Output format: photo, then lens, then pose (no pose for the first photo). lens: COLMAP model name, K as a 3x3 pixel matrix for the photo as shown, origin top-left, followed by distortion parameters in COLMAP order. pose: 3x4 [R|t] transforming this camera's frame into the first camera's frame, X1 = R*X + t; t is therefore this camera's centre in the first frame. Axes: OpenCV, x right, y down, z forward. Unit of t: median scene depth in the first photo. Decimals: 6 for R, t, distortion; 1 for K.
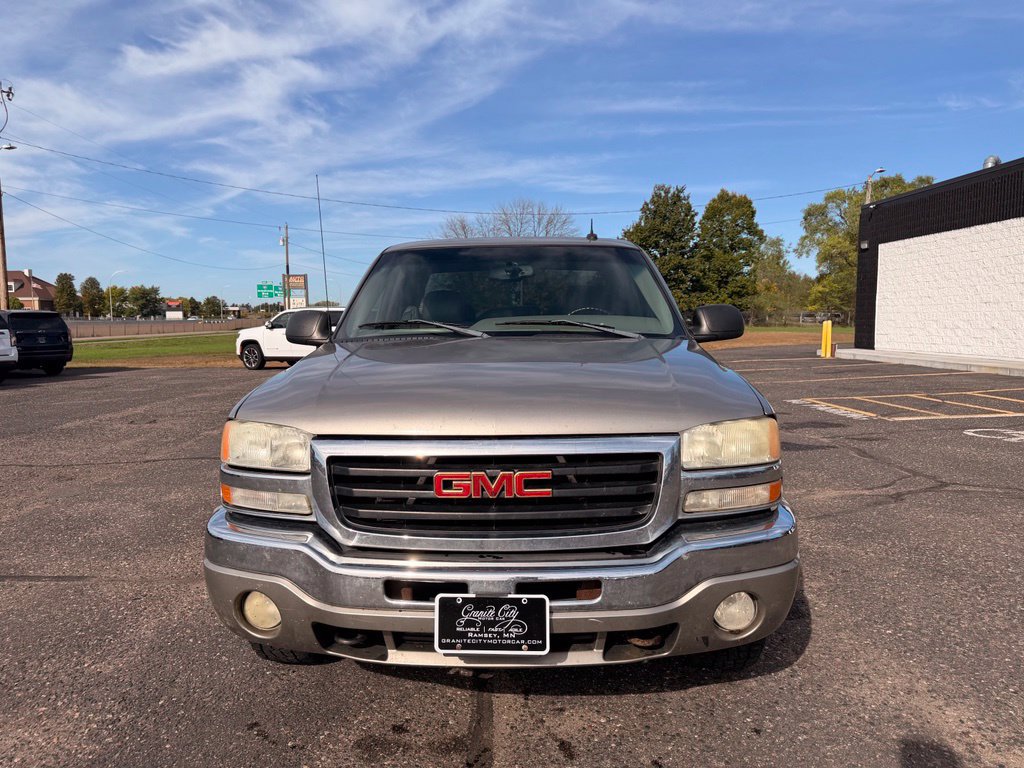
lens RADIAL K [[733.3, 0, 514.2], [0, 733.3, 386.4], [0, 0, 1]] dist [0.017267, -0.019850]
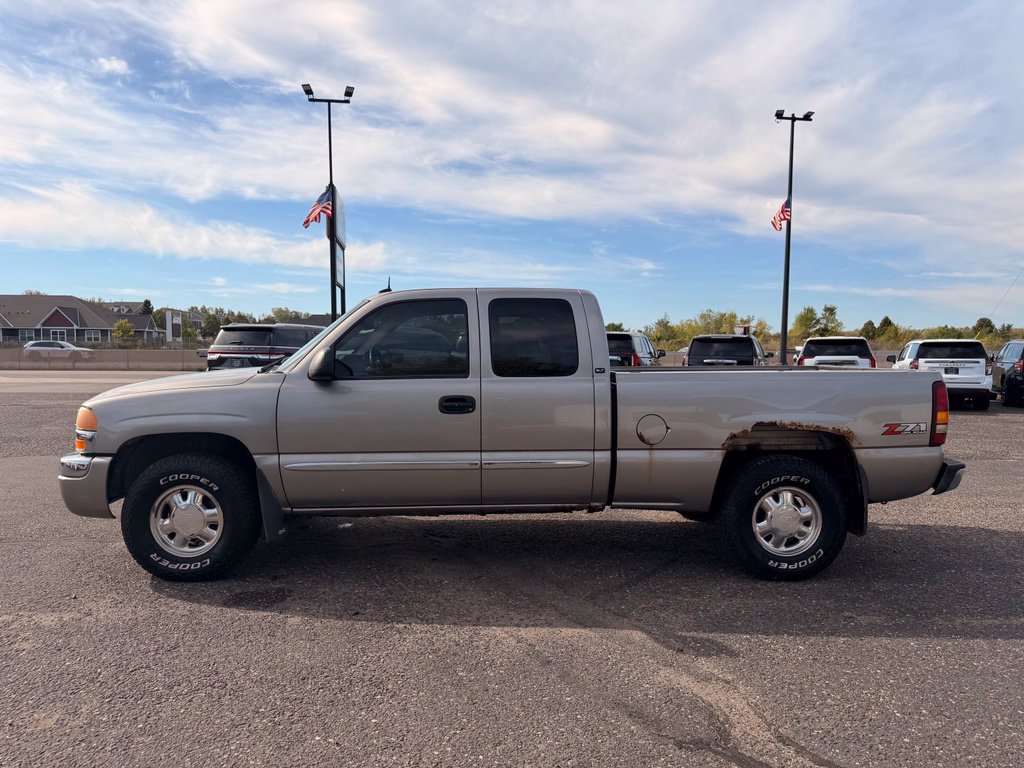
lens RADIAL K [[729.4, 0, 516.1], [0, 729.4, 387.3], [0, 0, 1]] dist [0.032852, -0.033822]
pose [[0.068329, 0.062602, -0.995697, 1.902185], [-0.096537, 0.993761, 0.055856, -0.187714], [0.992981, 0.092305, 0.073946, 1.596415]]
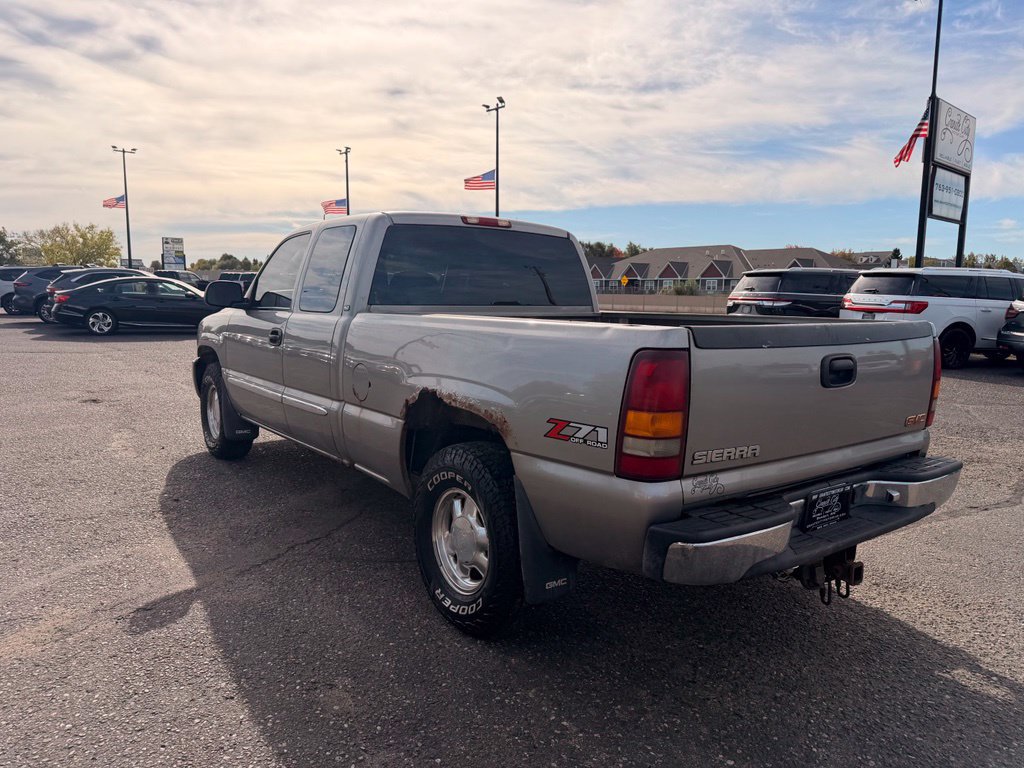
lens RADIAL K [[729.4, 0, 505.0], [0, 729.4, 387.2], [0, 0, 1]] dist [0.032852, -0.033822]
pose [[-0.787298, 0.077031, -0.611742, 0.942693], [-0.065328, 0.976159, 0.206994, -0.310404], [0.613103, 0.202930, -0.763495, 3.149496]]
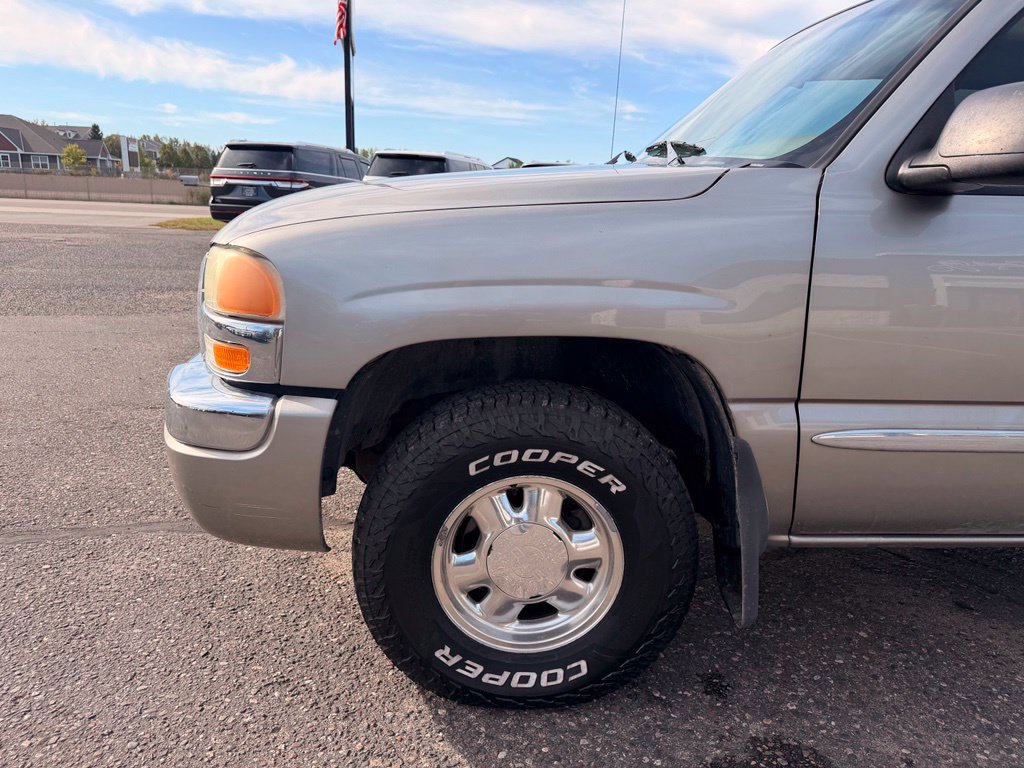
lens RADIAL K [[733.3, 0, 512.3], [0, 733.3, 391.4], [0, 0, 1]] dist [0.017267, -0.019850]
pose [[0.100670, 0.269594, -0.957697, 0.839996], [-0.129159, 0.957983, 0.256098, -0.033006], [0.986501, 0.097914, 0.131260, 0.938716]]
